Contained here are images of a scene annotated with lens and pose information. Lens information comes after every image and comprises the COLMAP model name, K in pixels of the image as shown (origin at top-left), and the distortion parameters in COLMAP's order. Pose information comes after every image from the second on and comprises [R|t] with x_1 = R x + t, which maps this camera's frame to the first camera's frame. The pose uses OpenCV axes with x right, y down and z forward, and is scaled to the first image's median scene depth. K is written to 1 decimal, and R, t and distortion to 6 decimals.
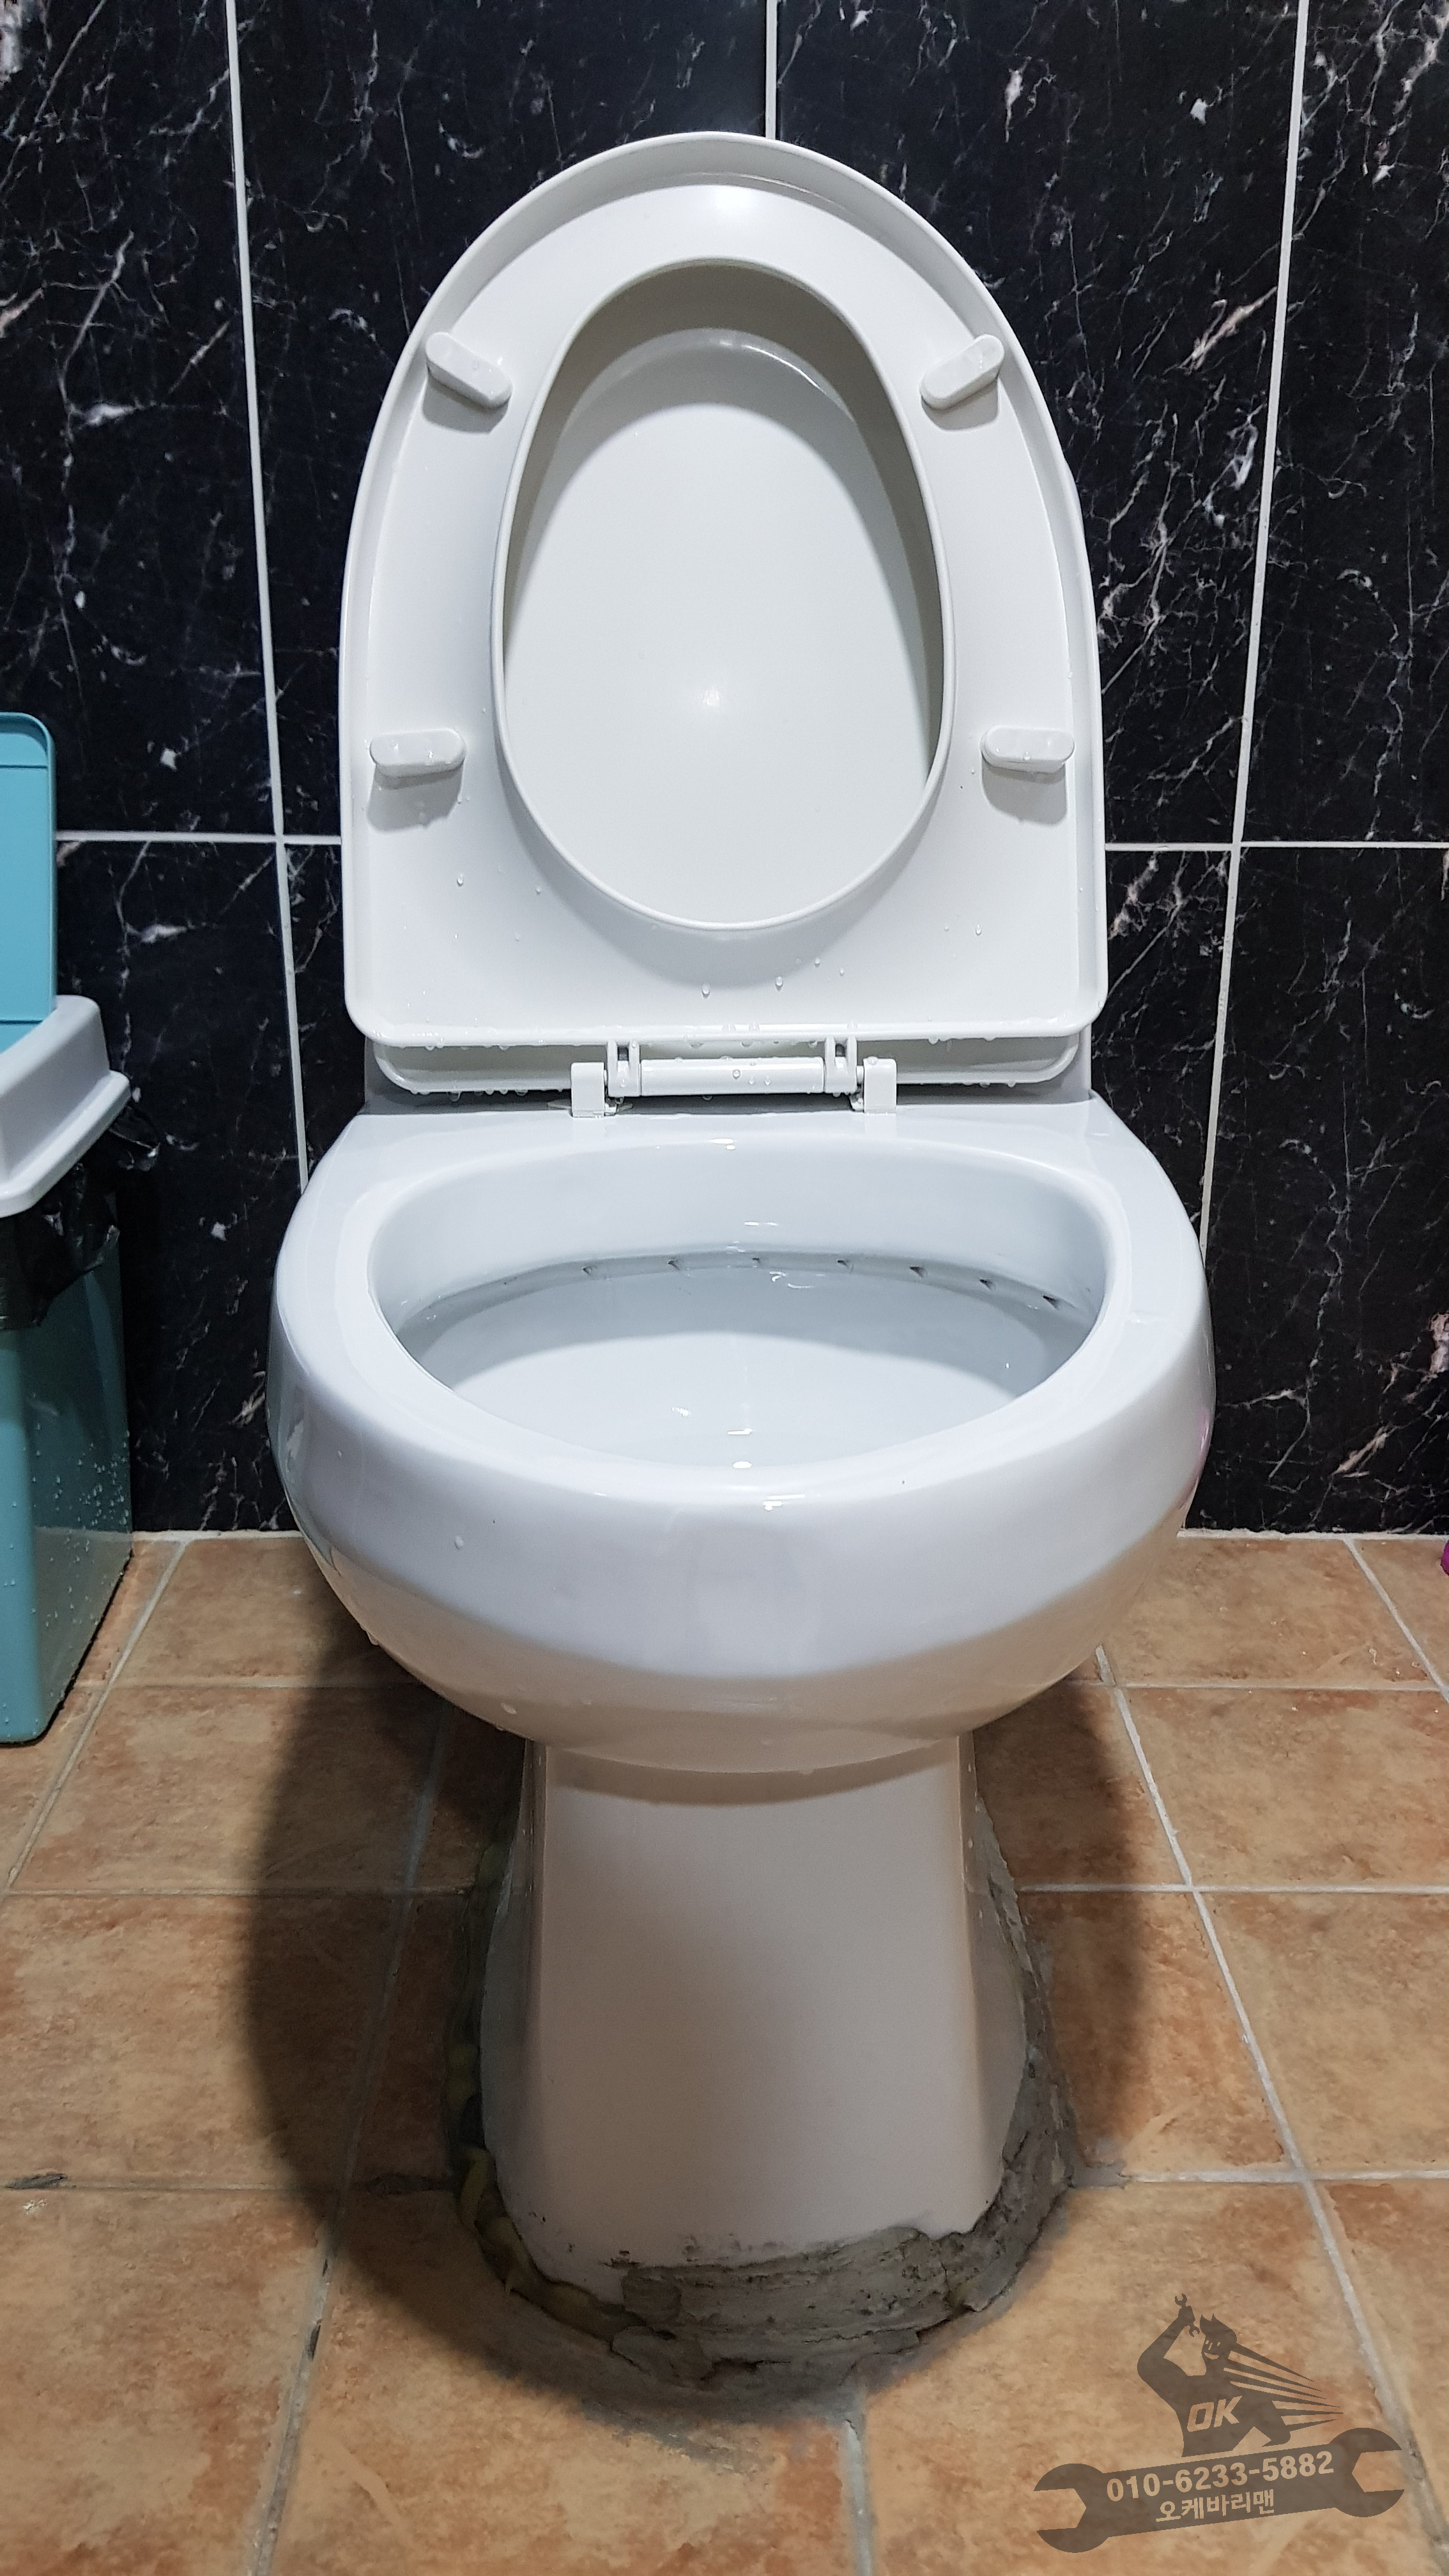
lens RADIAL K [[2152.4, 0, 737.2], [0, 2152.4, 1252.5], [0, 0, 1]] dist [0.058624, -0.150809]
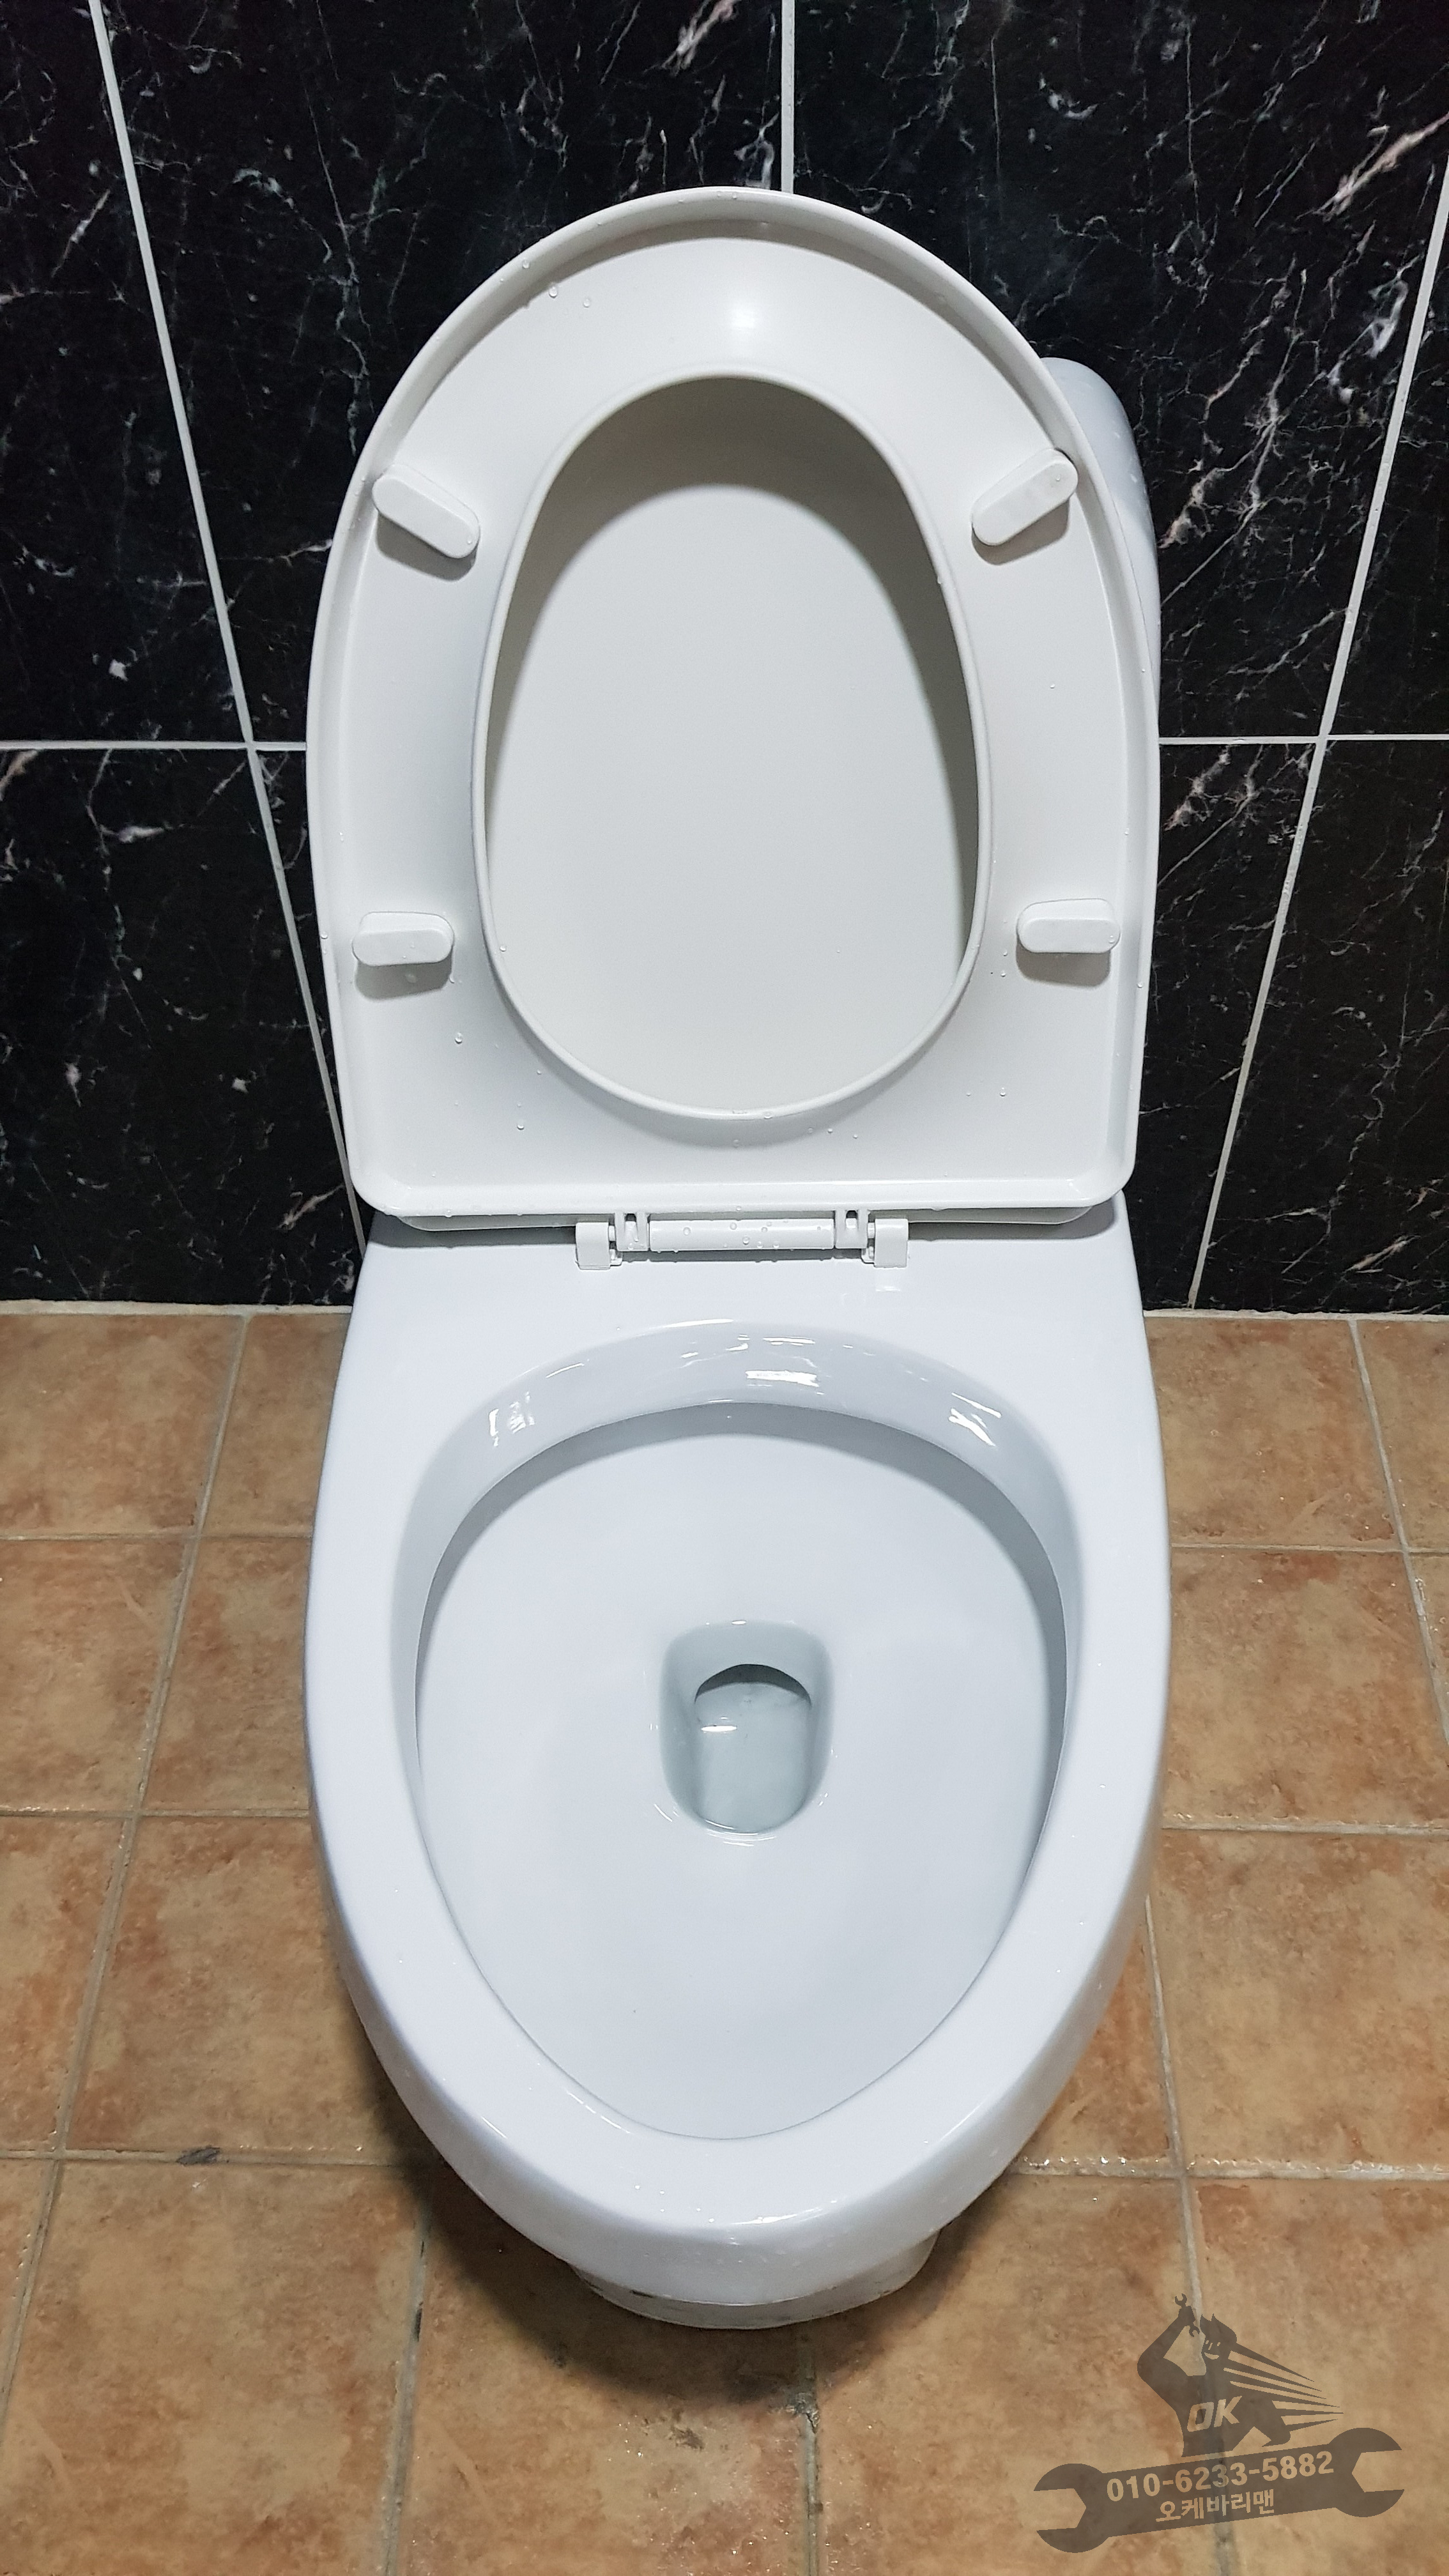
lens RADIAL K [[2152.4, 0, 674.5], [0, 2152.4, 1299.5], [0, 0, 1]] dist [0.058624, -0.150809]
pose [[0.997851, 0.012934, -0.064234, 0.033793], [0.022602, 0.852214, 0.522705, -0.571552], [0.061502, -0.523034, 0.850090, 0.142794]]
